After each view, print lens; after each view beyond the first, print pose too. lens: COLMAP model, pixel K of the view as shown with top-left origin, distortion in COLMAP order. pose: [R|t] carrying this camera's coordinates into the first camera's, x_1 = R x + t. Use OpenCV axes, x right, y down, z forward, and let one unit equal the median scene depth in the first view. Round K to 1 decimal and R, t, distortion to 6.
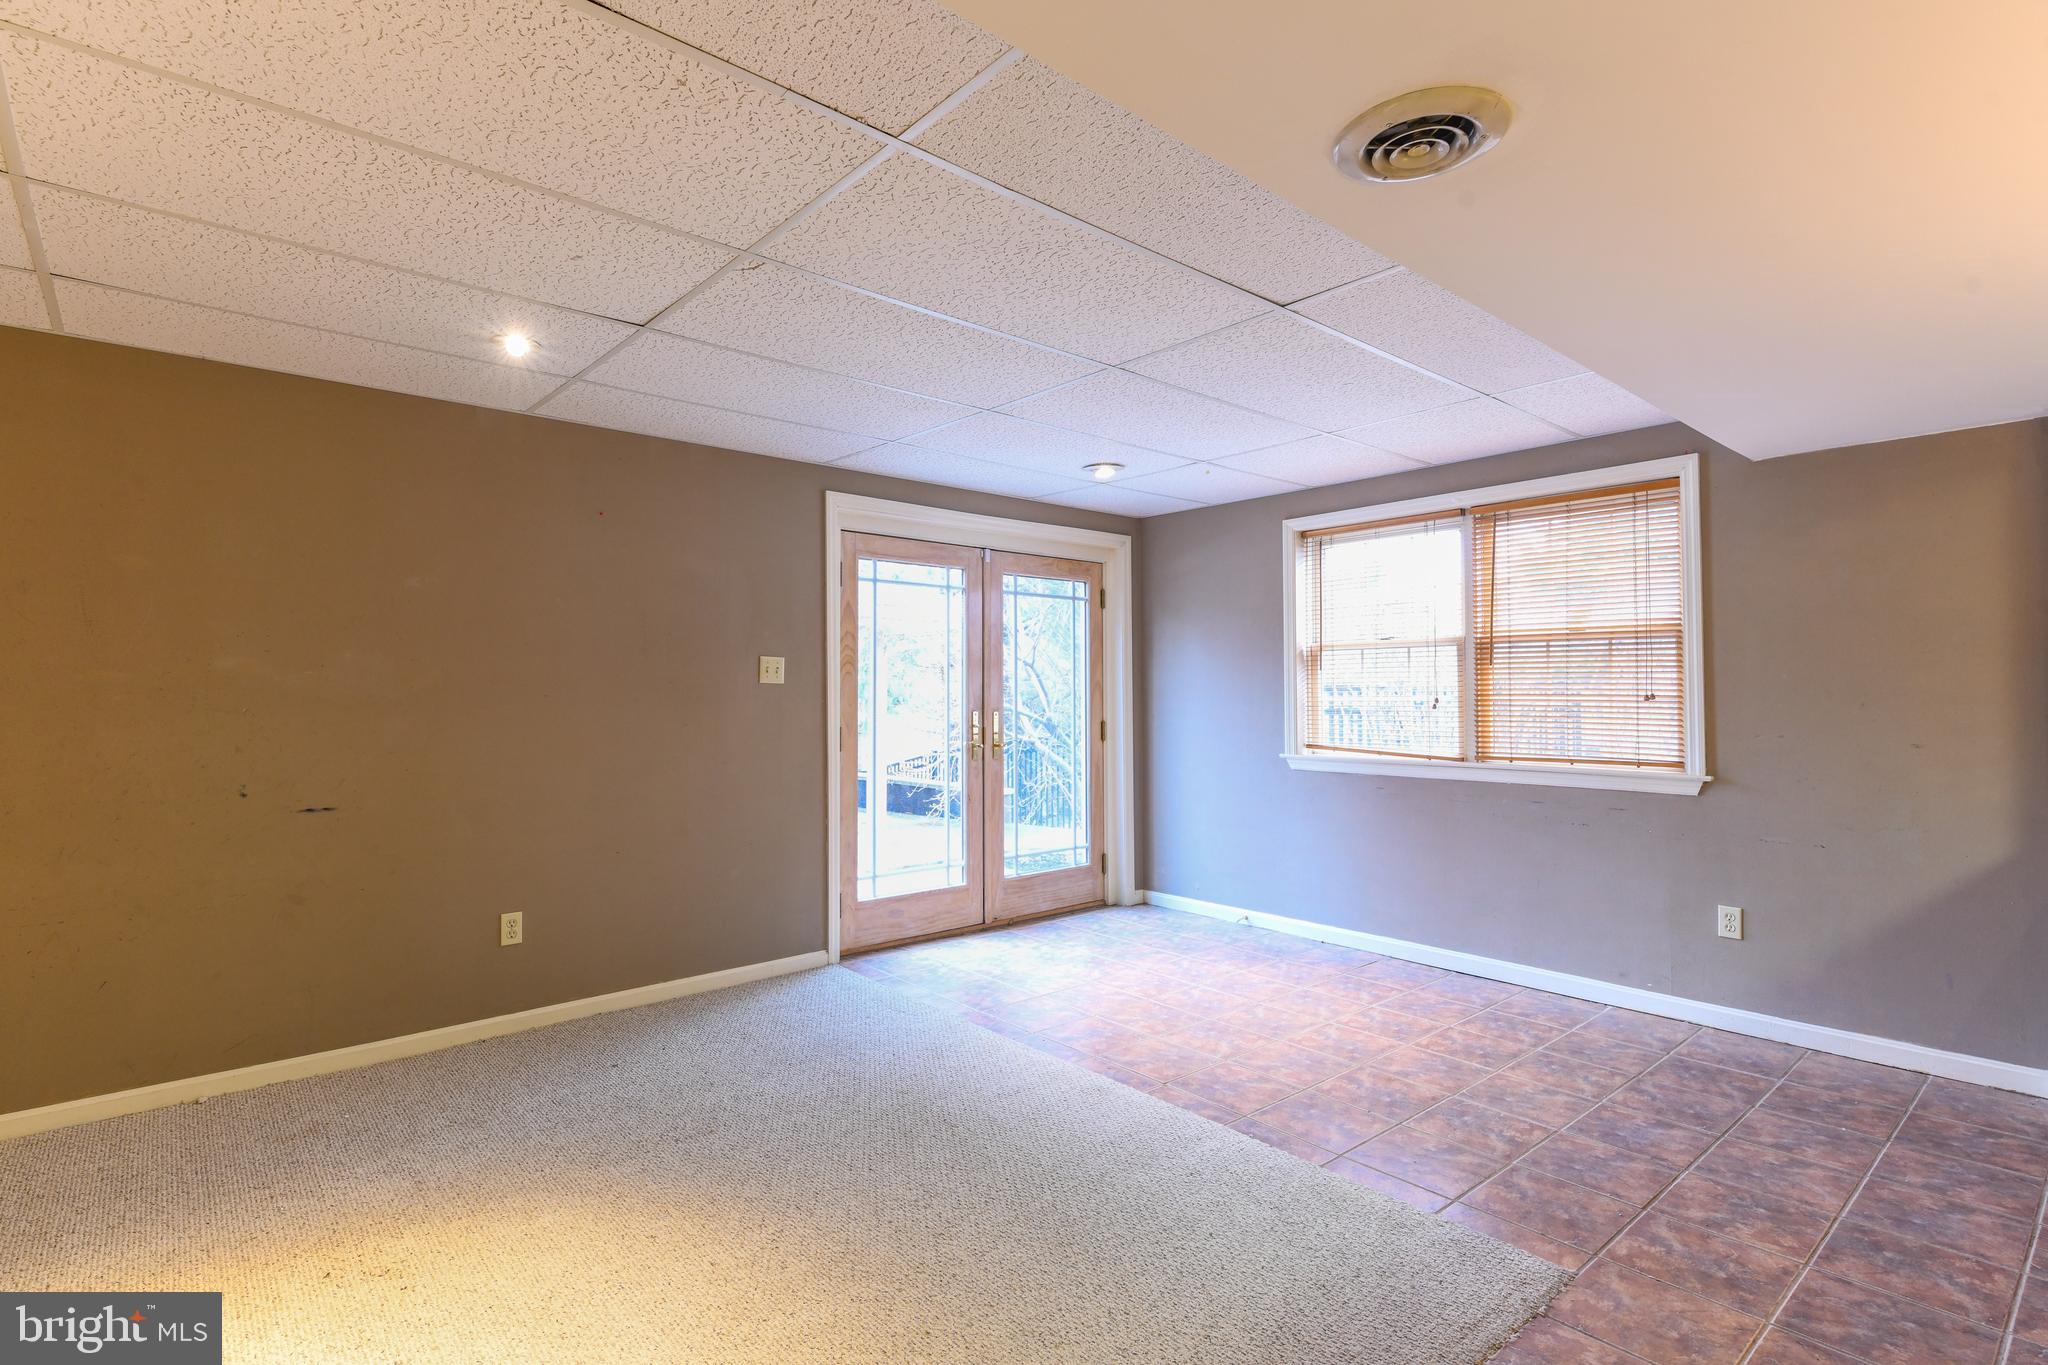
lens RADIAL K [[1001.9, 0, 1024.0], [0, 1001.9, 682.5], [0, 0, 1]] dist [-0.002032, -0.000802]
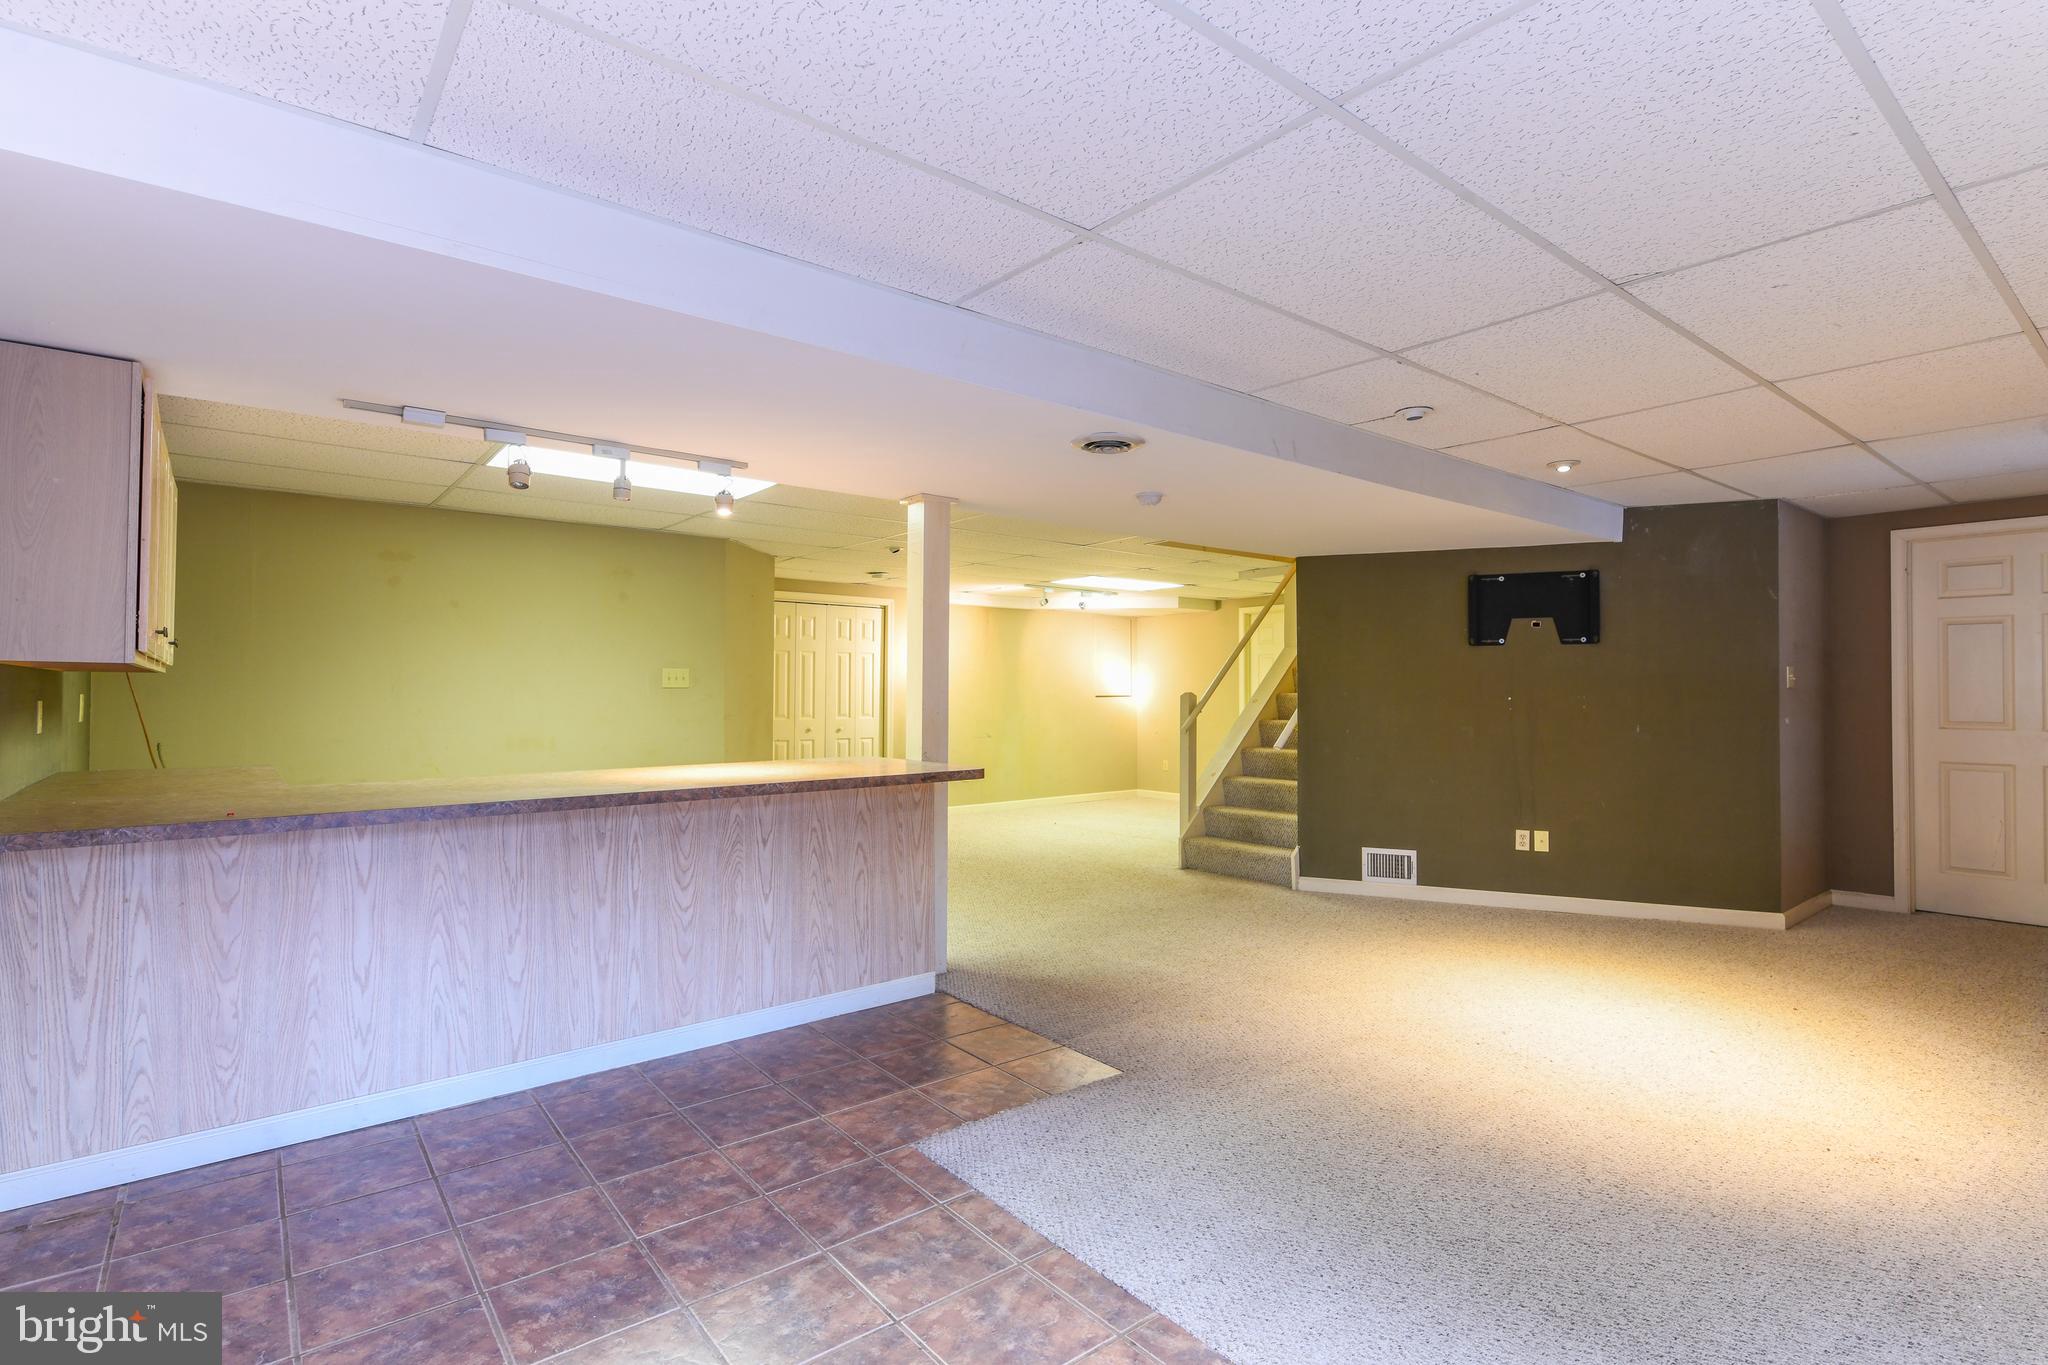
lens RADIAL K [[1001.9, 0, 1024.0], [0, 1001.9, 682.5], [0, 0, 1]] dist [-0.002032, -0.000802]
pose [[-0.999259, 0.004792, 0.038200, 0.315258], [0.003838, 0.999680, -0.024995, 0.027868], [-0.038308, -0.024829, -0.998957, 2.039032]]
